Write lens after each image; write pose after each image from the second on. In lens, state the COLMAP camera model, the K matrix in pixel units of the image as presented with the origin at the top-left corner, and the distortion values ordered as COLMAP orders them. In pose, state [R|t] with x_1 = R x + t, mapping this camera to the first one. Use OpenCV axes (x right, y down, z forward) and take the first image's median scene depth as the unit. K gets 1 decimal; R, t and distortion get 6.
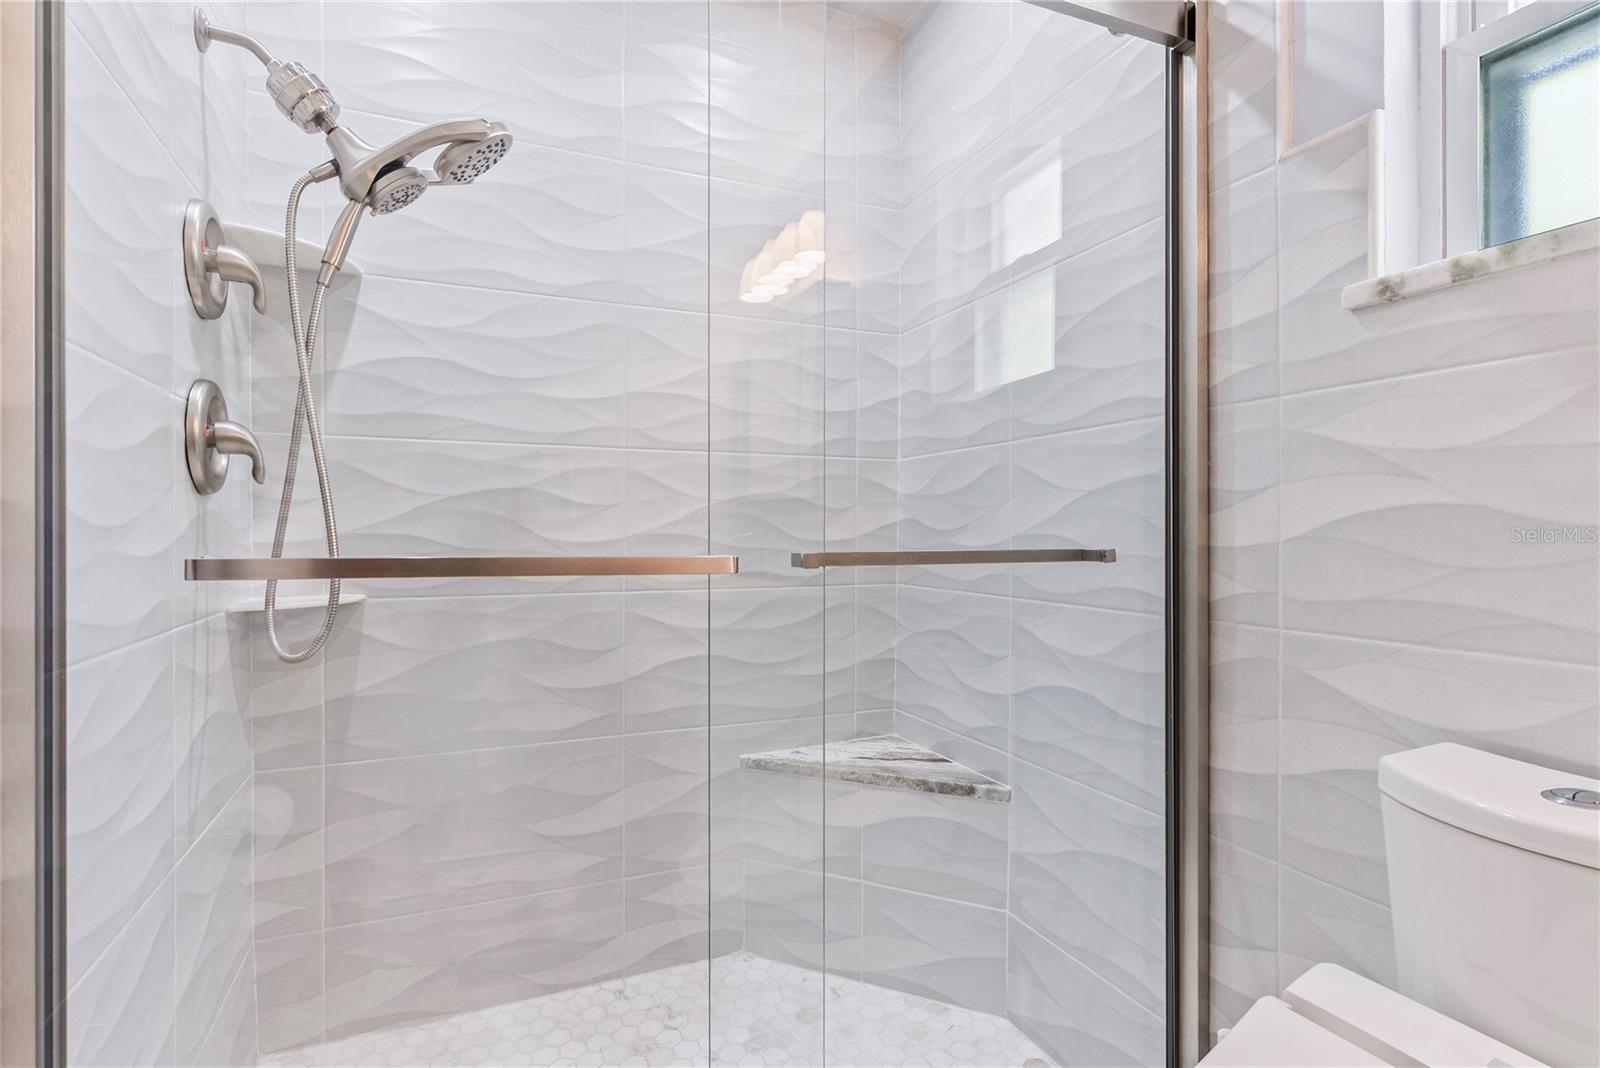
lens RADIAL K [[763.6, 0, 803.5], [0, 763.6, 536.3], [0, 0, 1]] dist [0.003341, 0.000401]
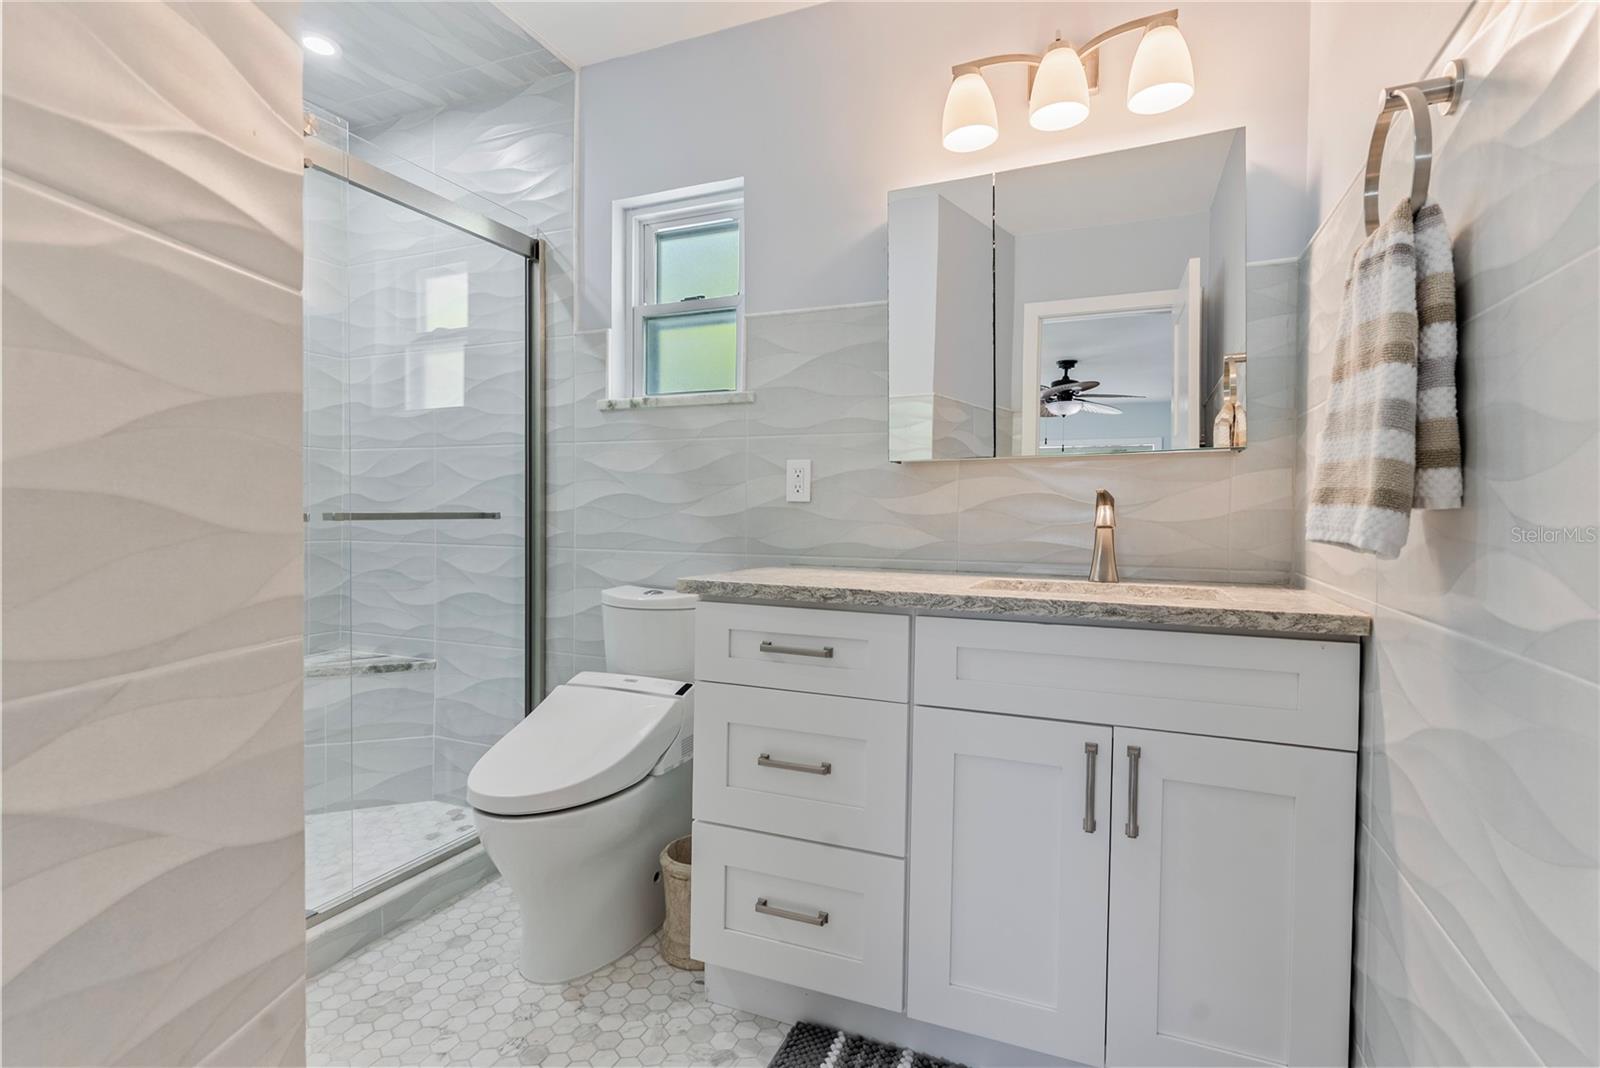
lens RADIAL K [[763.6, 0, 803.5], [0, 763.6, 536.3], [0, 0, 1]] dist [0.003341, 0.000401]
pose [[0.717580, -0.009926, 0.696405, -0.394362], [-0.008052, 0.999713, 0.022546, 0.028027], [-0.696429, -0.021786, 0.717295, -0.938024]]
